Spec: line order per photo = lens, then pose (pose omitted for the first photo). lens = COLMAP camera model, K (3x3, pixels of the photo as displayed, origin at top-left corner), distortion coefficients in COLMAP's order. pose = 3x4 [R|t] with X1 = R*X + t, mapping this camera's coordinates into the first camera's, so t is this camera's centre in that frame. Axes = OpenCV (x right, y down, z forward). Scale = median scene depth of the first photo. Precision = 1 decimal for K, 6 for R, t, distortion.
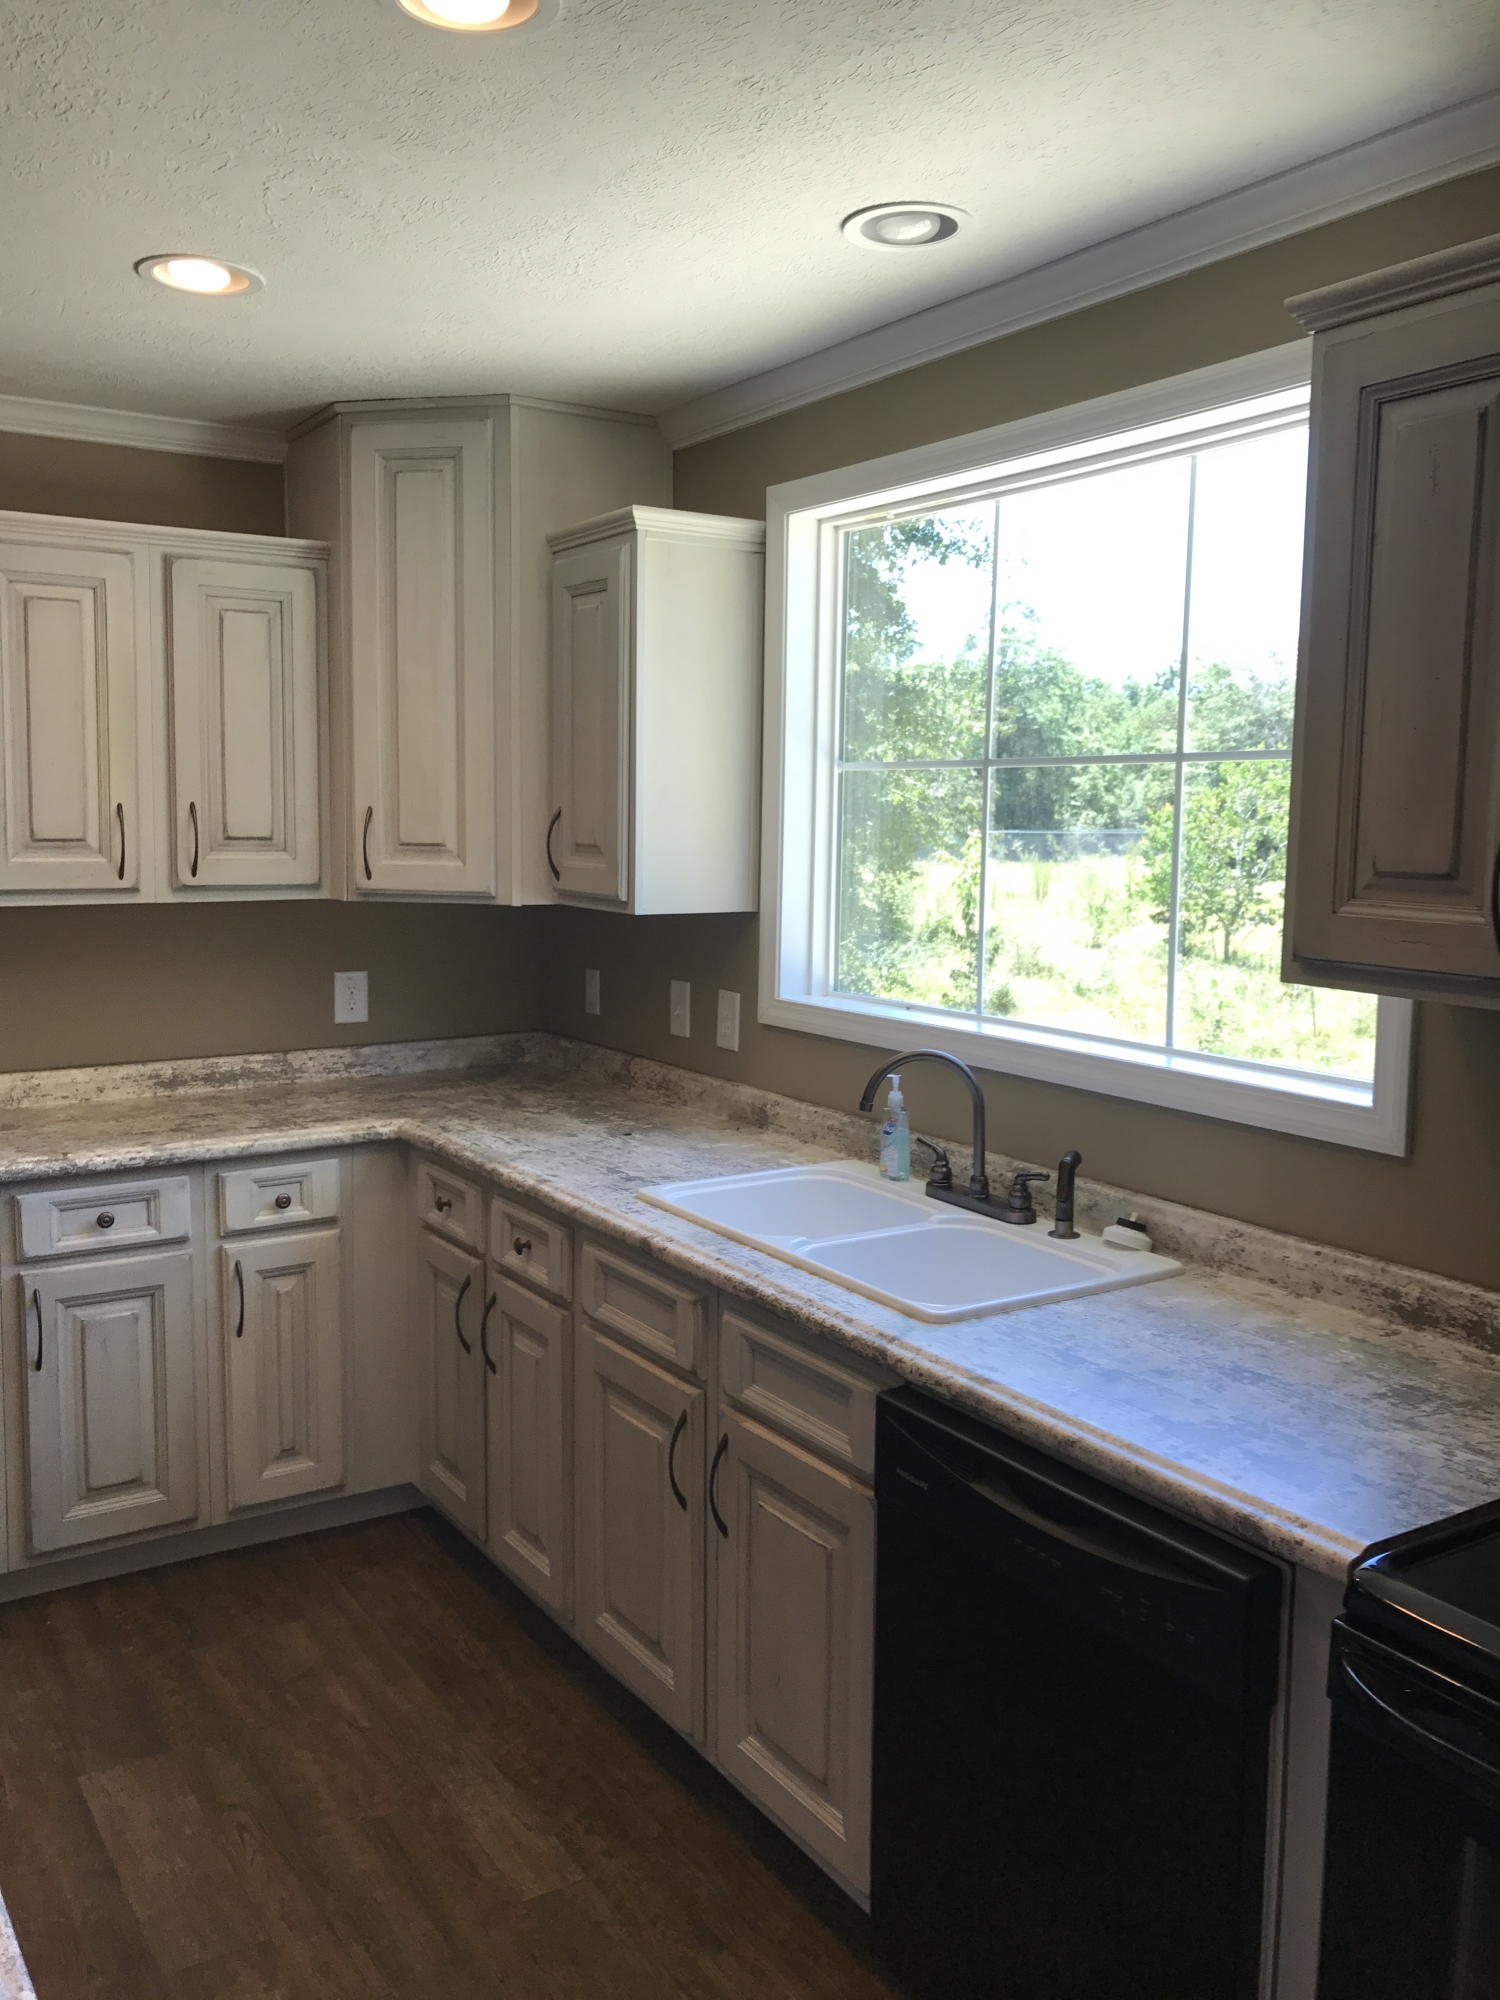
lens RADIAL K [[1662.6, 0, 779.8], [0, 1662.6, 968.4], [0, 0, 1]] dist [-0.004295, 0.000649]
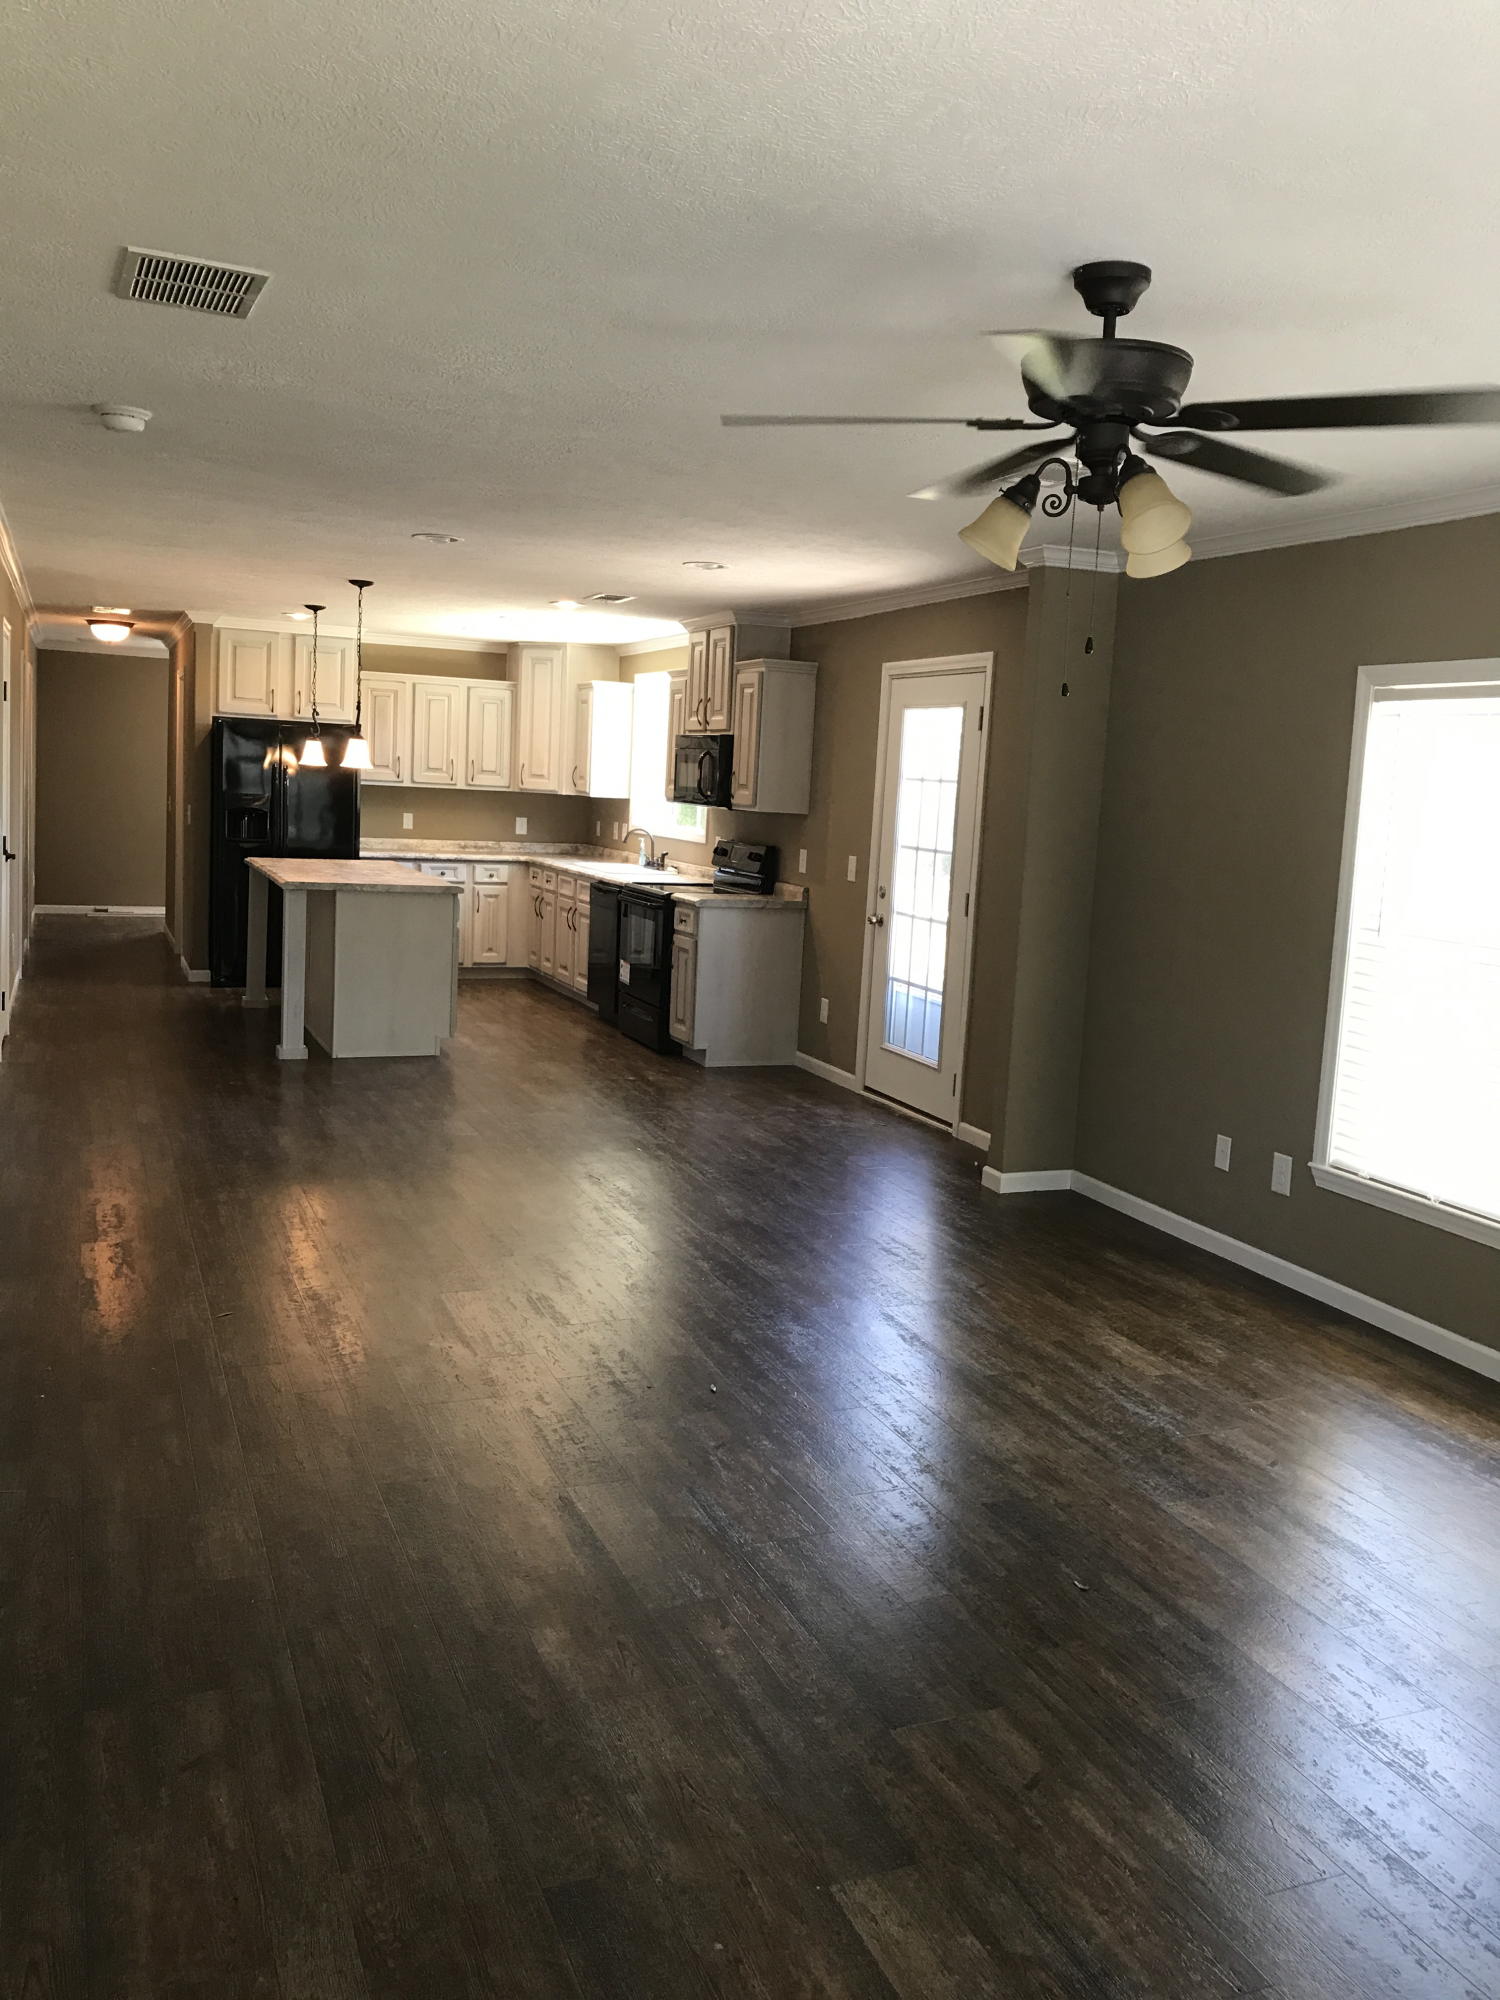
lens RADIAL K [[1639.5, 0, 761.0], [0, 1639.5, 997.9], [0, 0, 1]] dist [0.128741, -0.340918]
pose [[0.980139, 0.063263, -0.187948, 0.931847], [-0.057815, 0.997737, 0.034330, 0.247763], [0.189695, -0.022782, 0.981579, -2.316920]]
